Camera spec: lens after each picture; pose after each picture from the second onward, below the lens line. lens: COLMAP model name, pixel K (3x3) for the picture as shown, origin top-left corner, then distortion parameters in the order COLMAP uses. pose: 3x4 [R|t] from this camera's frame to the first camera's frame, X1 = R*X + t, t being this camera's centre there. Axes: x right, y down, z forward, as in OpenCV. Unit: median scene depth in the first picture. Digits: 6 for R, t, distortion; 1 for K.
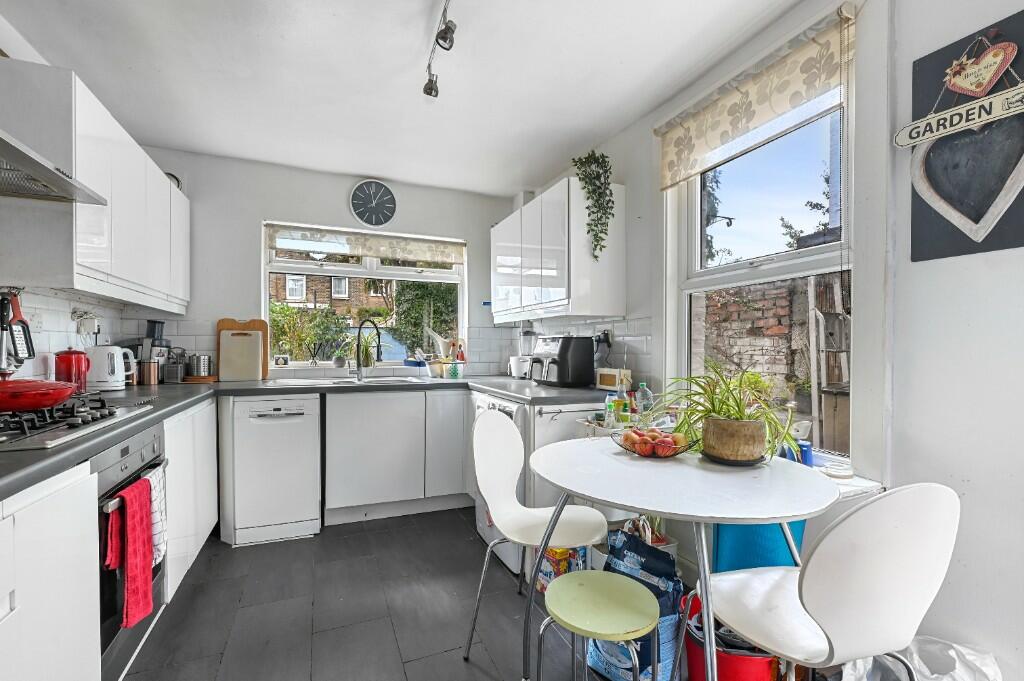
lens RADIAL K [[409.9, 0, 512.0], [0, 409.9, 340.5], [0, 0, 1]] dist [-0.000074, -0.000251]
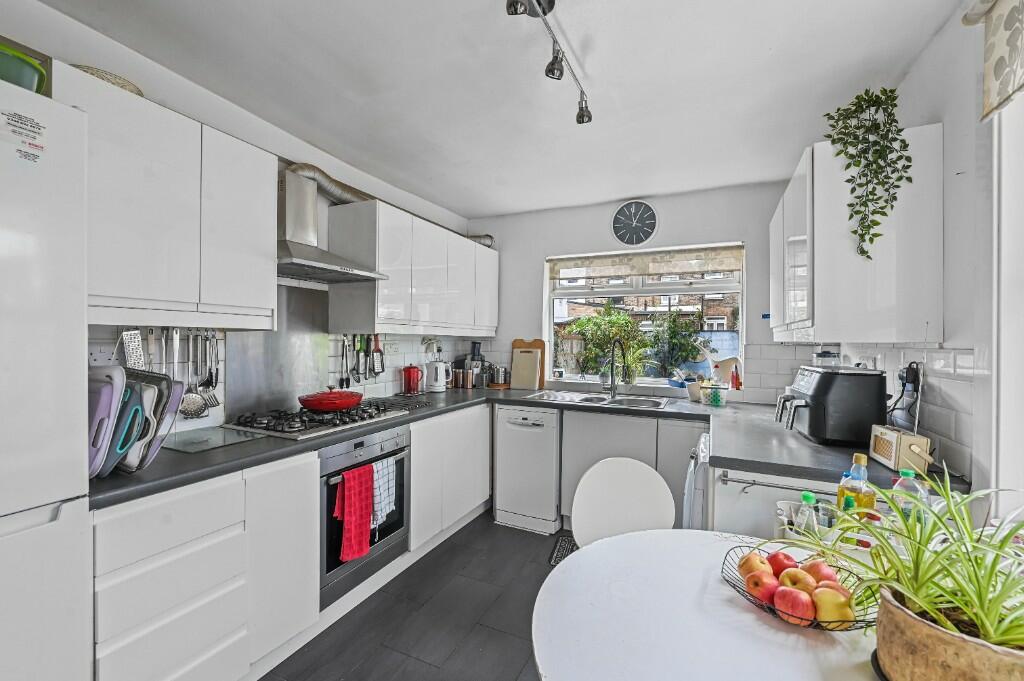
lens RADIAL K [[398.4, 0, 512.0], [0, 398.4, 340.5], [0, 0, 1]] dist [-0.000483, 0.000364]
pose [[0.707573, -0.001302, -0.706639, 0.245817], [-0.009236, 0.999896, -0.011090, -0.051763], [0.706580, 0.014374, 0.707487, 0.159488]]
